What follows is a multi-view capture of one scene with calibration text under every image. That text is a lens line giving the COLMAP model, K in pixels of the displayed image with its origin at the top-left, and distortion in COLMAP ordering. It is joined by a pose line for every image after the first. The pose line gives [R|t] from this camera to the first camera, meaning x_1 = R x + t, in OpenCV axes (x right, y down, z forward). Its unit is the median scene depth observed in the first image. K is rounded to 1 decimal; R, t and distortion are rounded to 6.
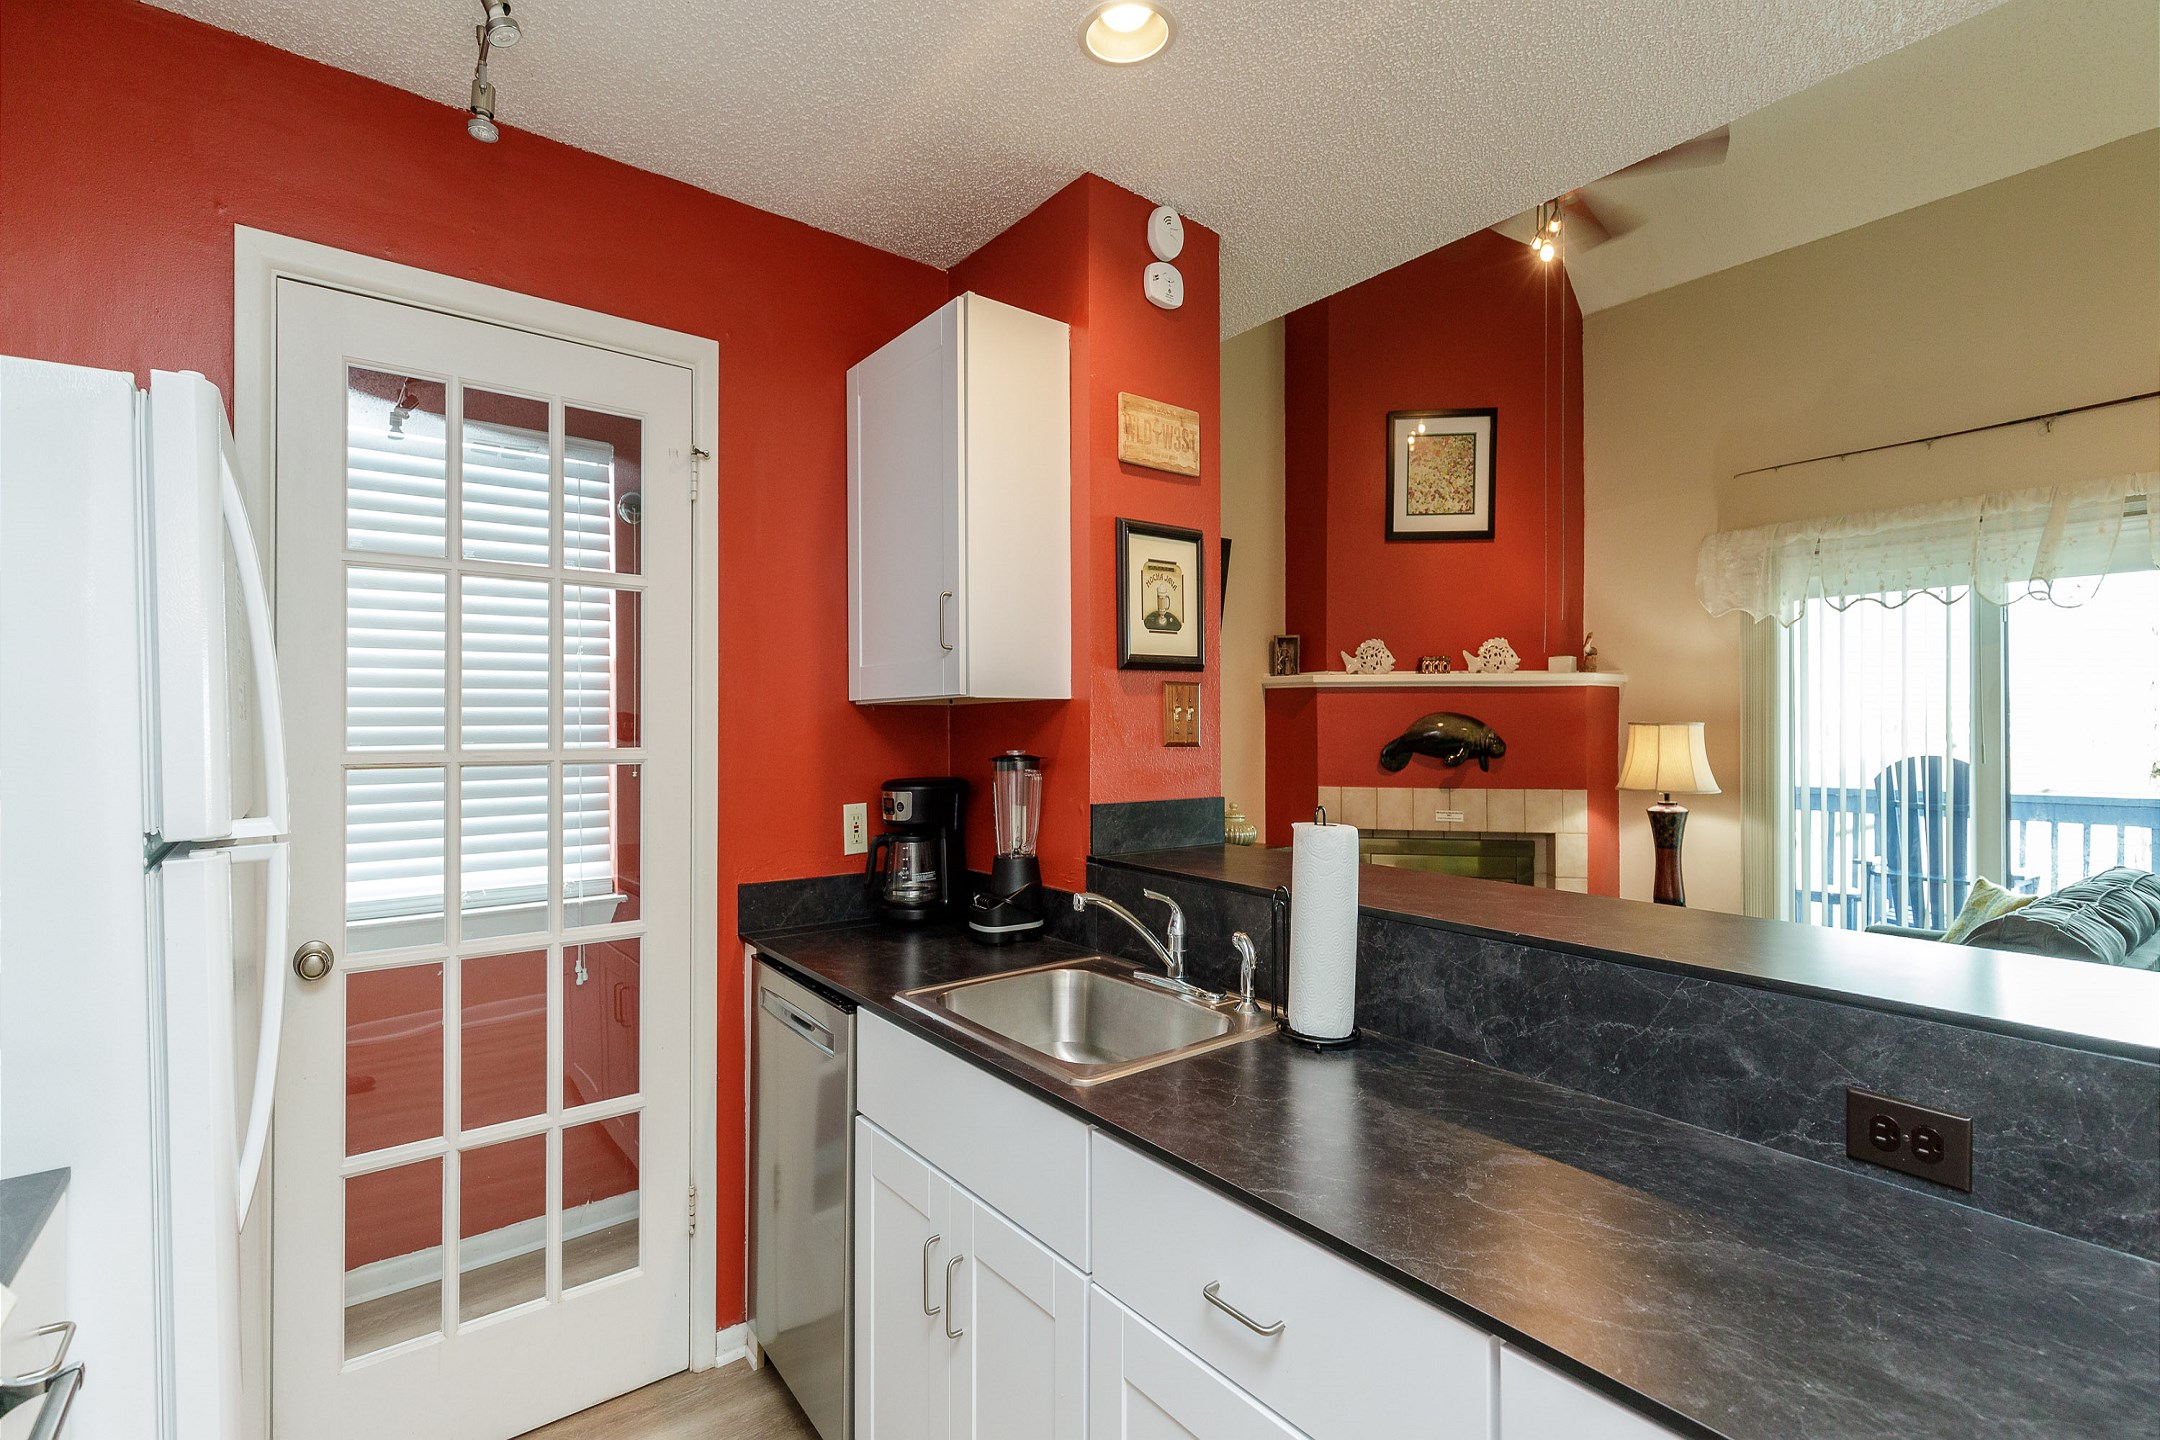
lens RADIAL K [[980.0, 0, 1080.0], [0, 980.0, 727.5], [0, 0, 1]] dist [0.016414, -0.002539]
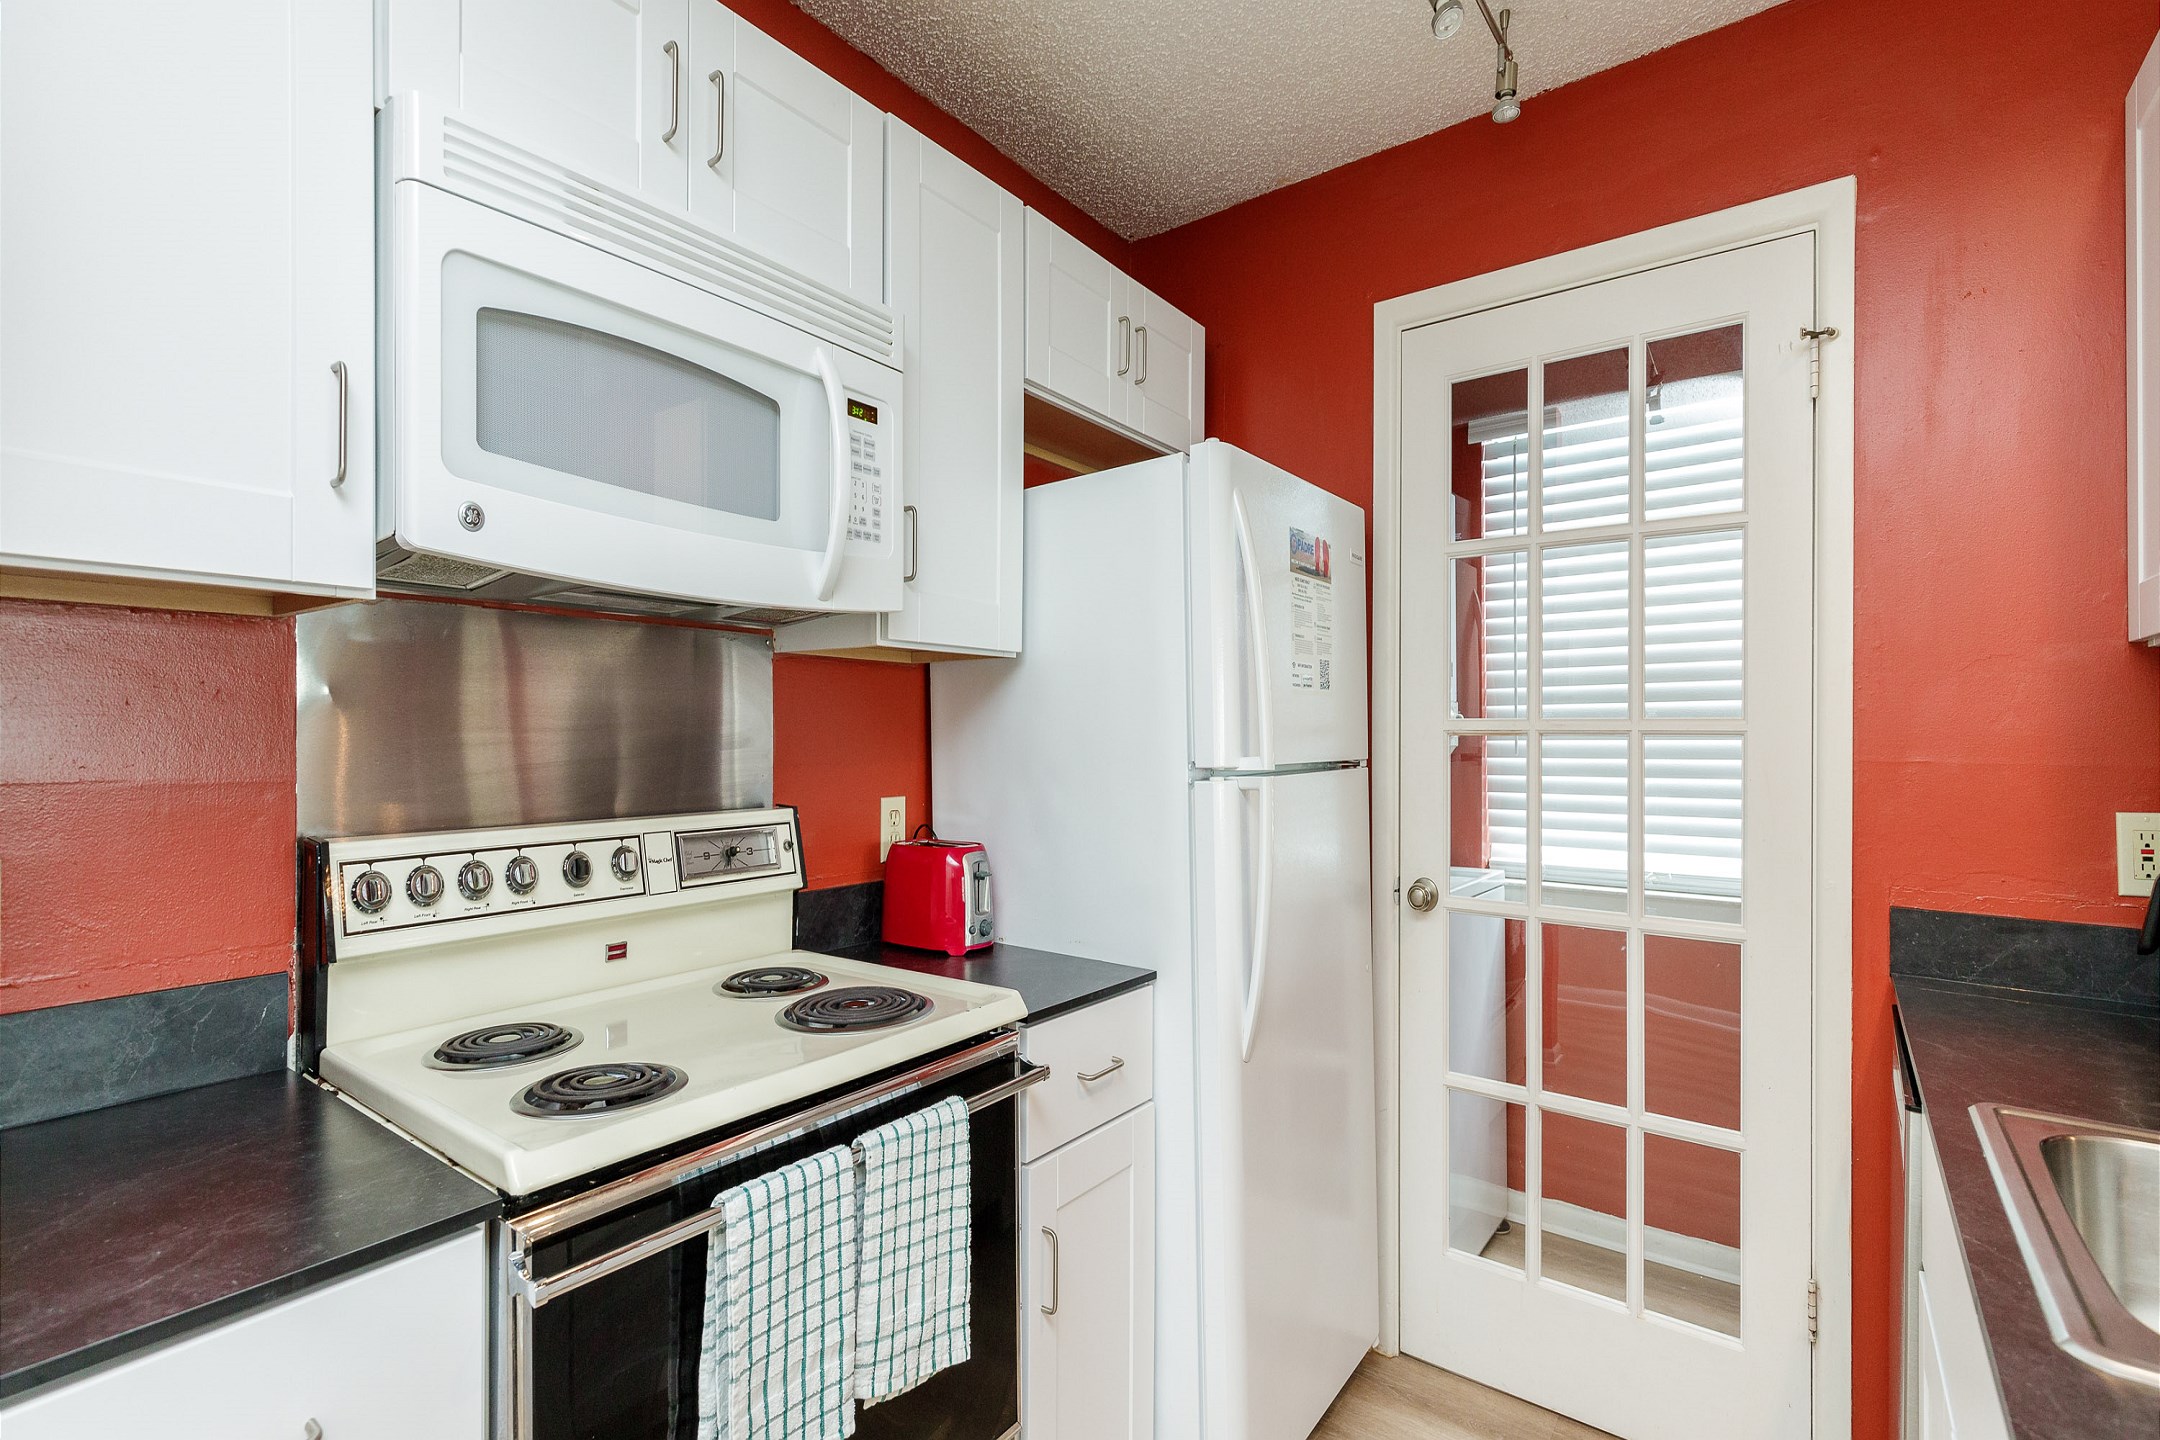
lens RADIAL K [[980.0, 0, 1075.7], [0, 980.0, 726.7], [0, 0, 1]] dist [0.016414, -0.002539]
pose [[0.257537, -0.001622, -0.966267, 0.176496], [-0.001115, 0.999997, -0.001976, 0.025335], [0.966268, 0.001586, 0.257534, 0.198965]]
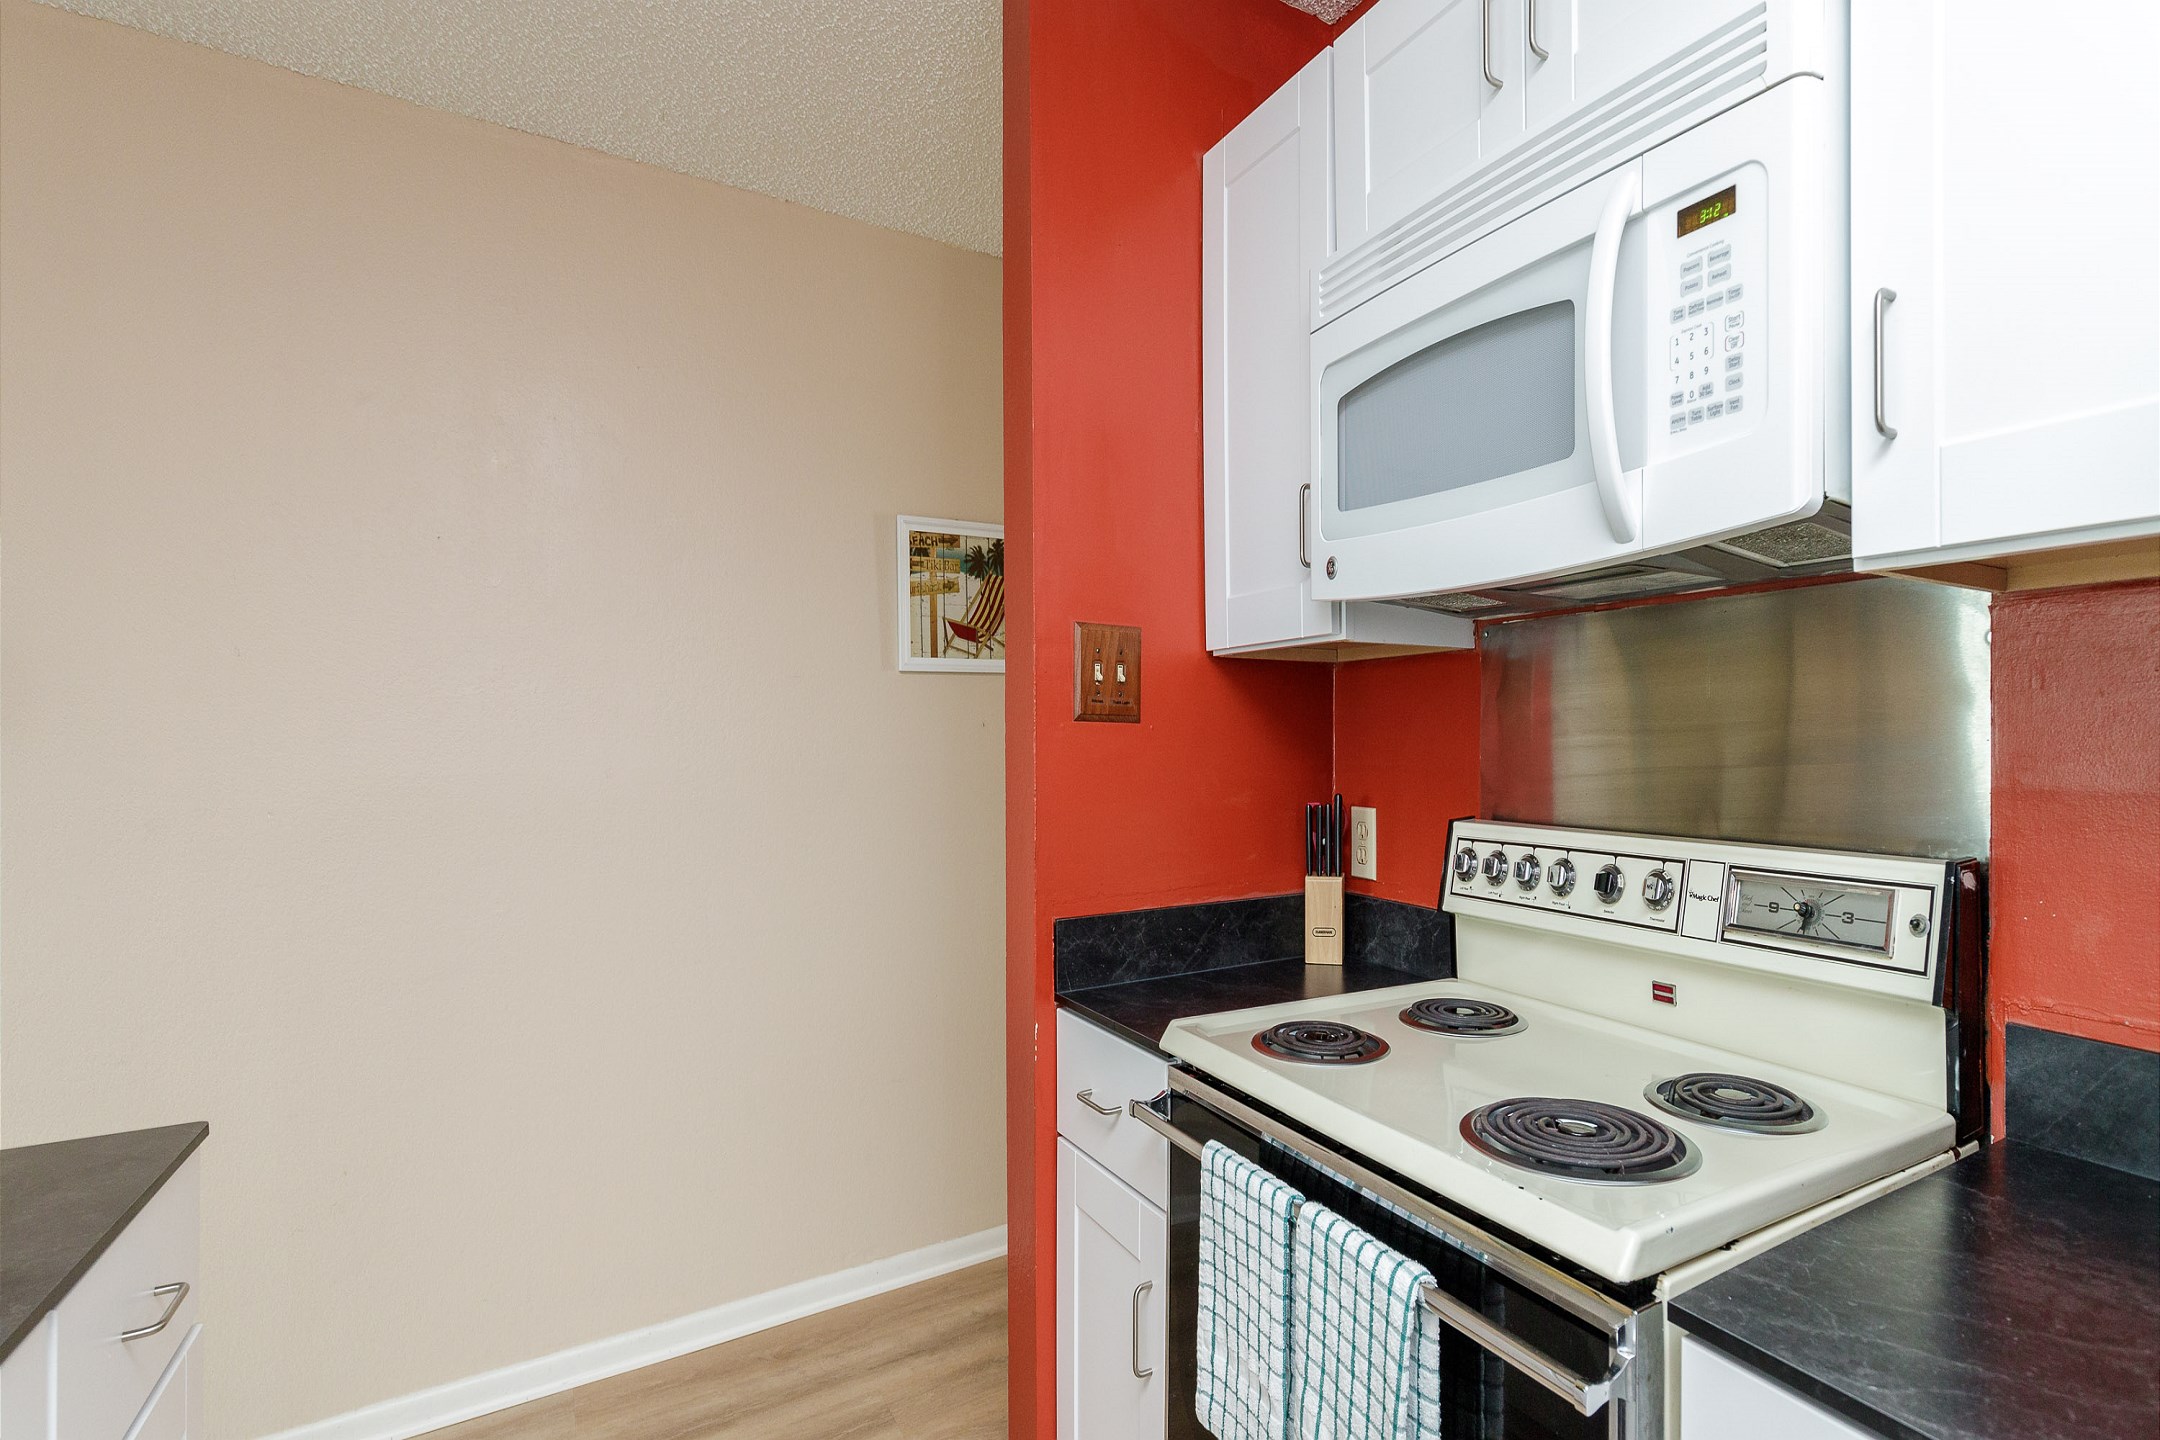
lens RADIAL K [[980.0, 0, 1163.9], [0, 980.0, 740.1], [0, 0, 1]] dist [0.016414, -0.002539]
pose [[-0.996578, 0.001735, 0.082645, -0.216142], [0.001677, 0.999998, -0.000773, 0.030161], [-0.082647, -0.000632, -0.996579, 0.570895]]
